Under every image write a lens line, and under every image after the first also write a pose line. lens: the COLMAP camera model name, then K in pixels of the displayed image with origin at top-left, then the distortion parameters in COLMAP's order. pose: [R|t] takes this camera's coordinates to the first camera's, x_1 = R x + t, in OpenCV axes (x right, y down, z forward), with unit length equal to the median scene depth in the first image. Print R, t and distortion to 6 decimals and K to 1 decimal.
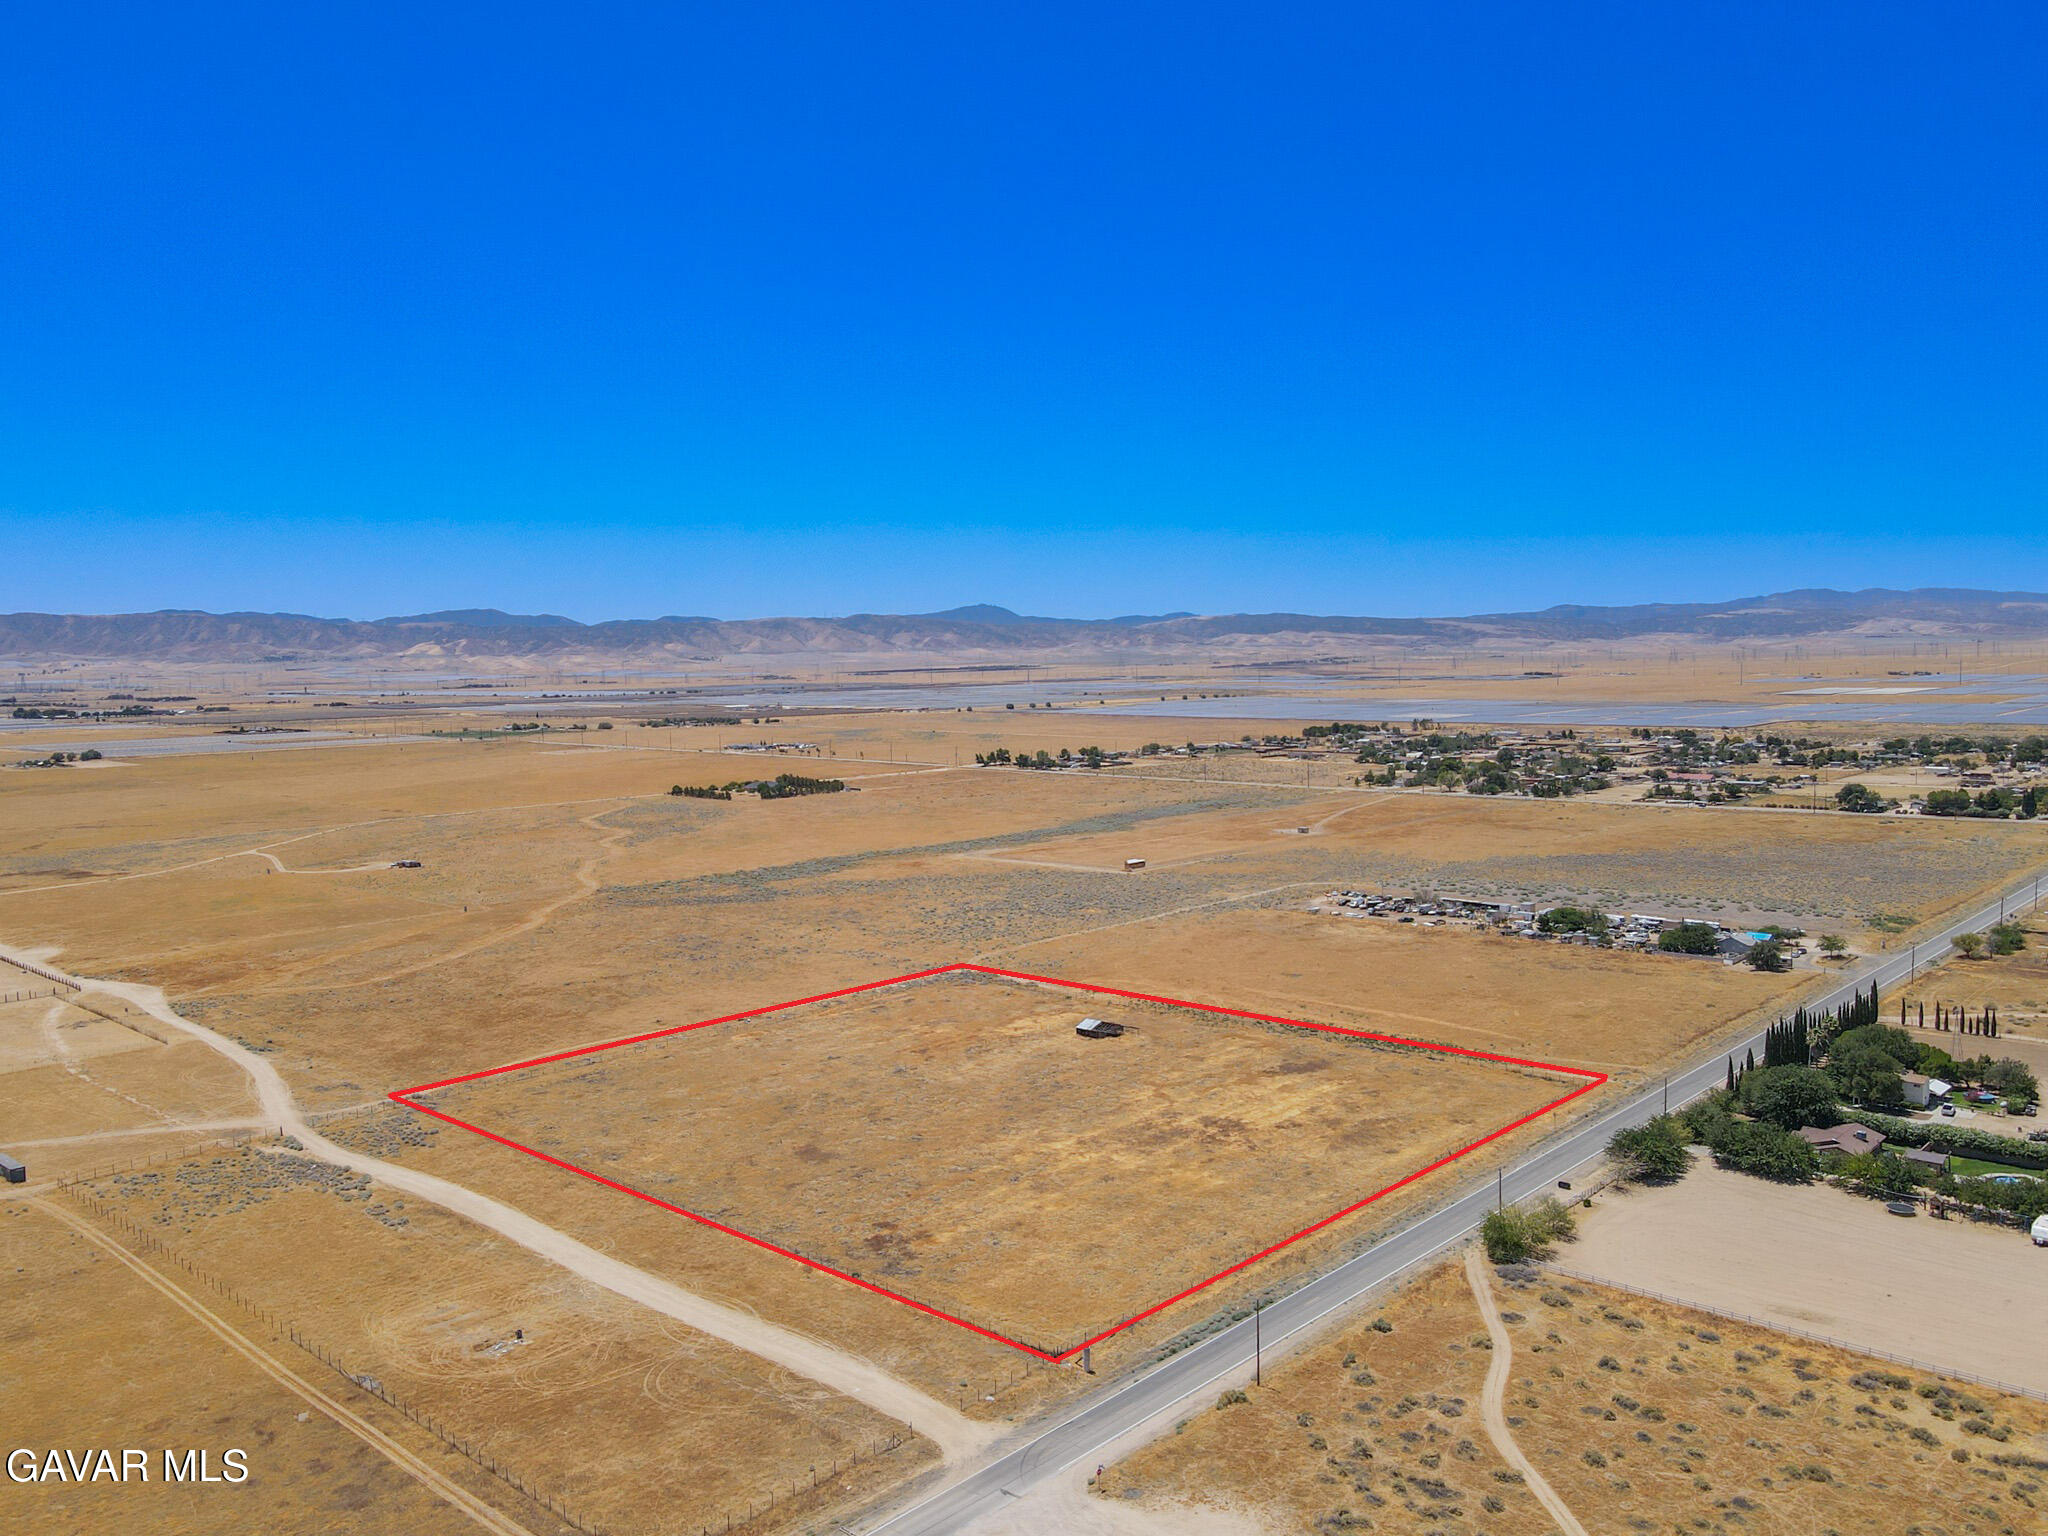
lens RADIAL K [[1594.2, 0, 991.1], [0, 1594.2, 724.0], [0, 0, 1]] dist [0.001019, 0.023216]
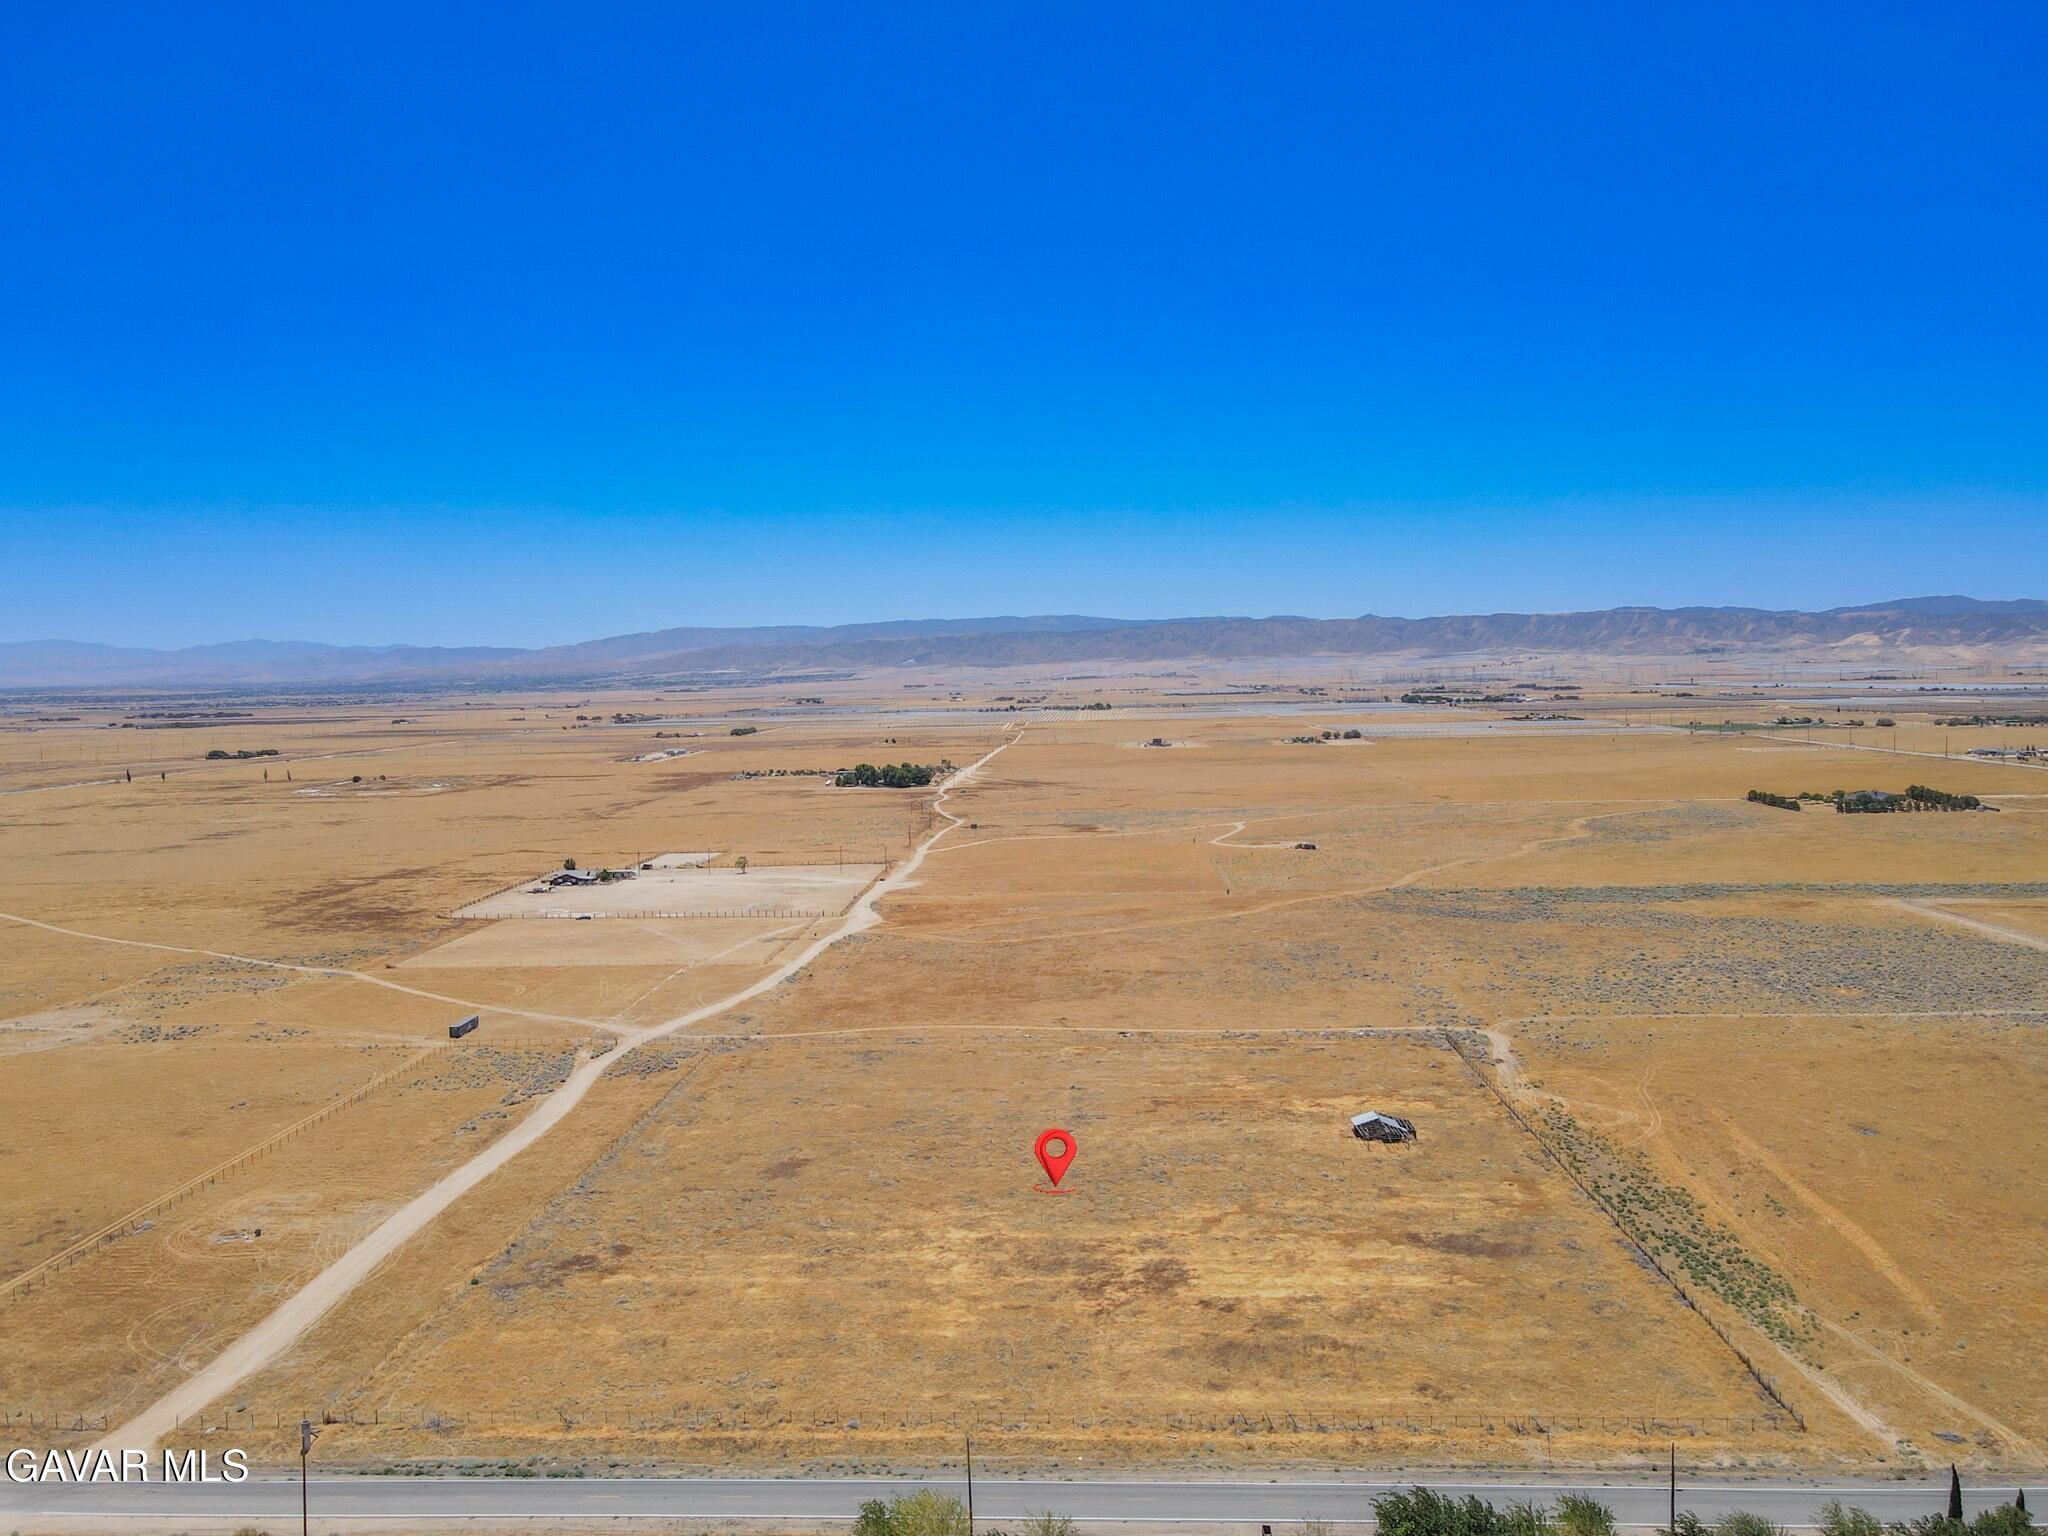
lens RADIAL K [[1514.5, 0, 1011.9], [0, 1514.5, 767.7], [0, 0, 1]] dist [0.008120, 0.007387]
pose [[0.648272, 0.051740, -0.759649, 0.601177], [-0.024537, 0.998590, 0.047075, -0.011308], [0.761013, -0.011878, 0.648628, 0.490045]]
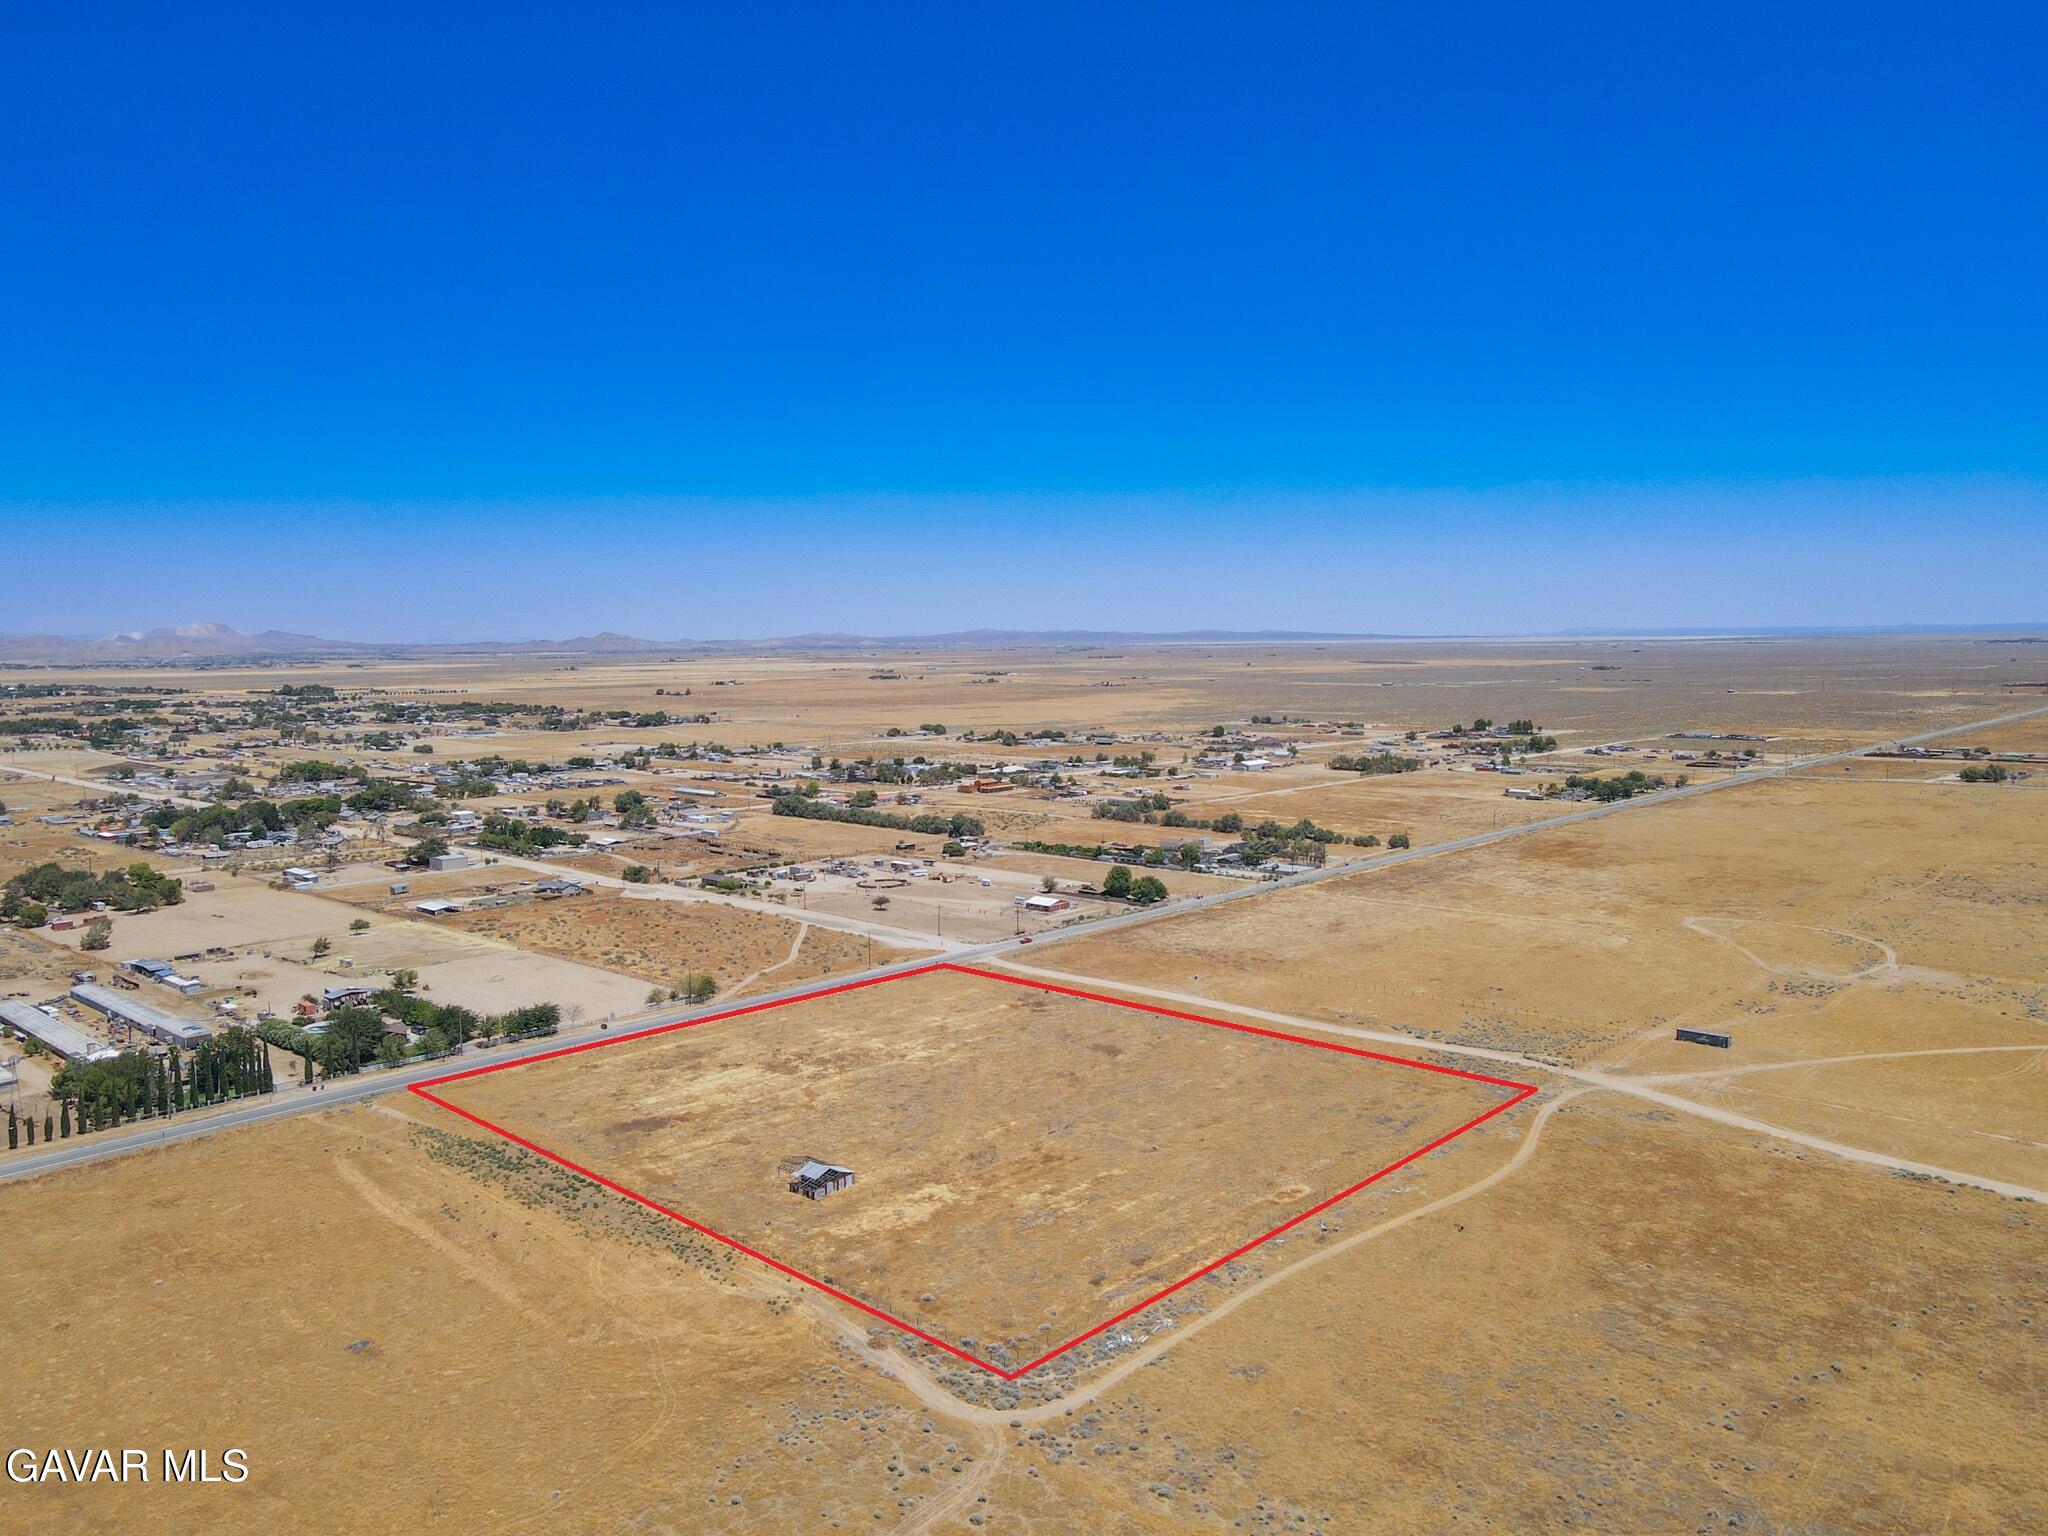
lens RADIAL K [[1514.5, 0, 1018.2], [0, 1514.5, 769.7], [0, 0, 1]] dist [0.008120, 0.007387]
pose [[-0.999516, 0.029094, -0.011044, -0.028605], [0.027414, 0.991143, 0.129938, -0.118281], [0.014726, 0.129572, -0.991461, 2.075198]]
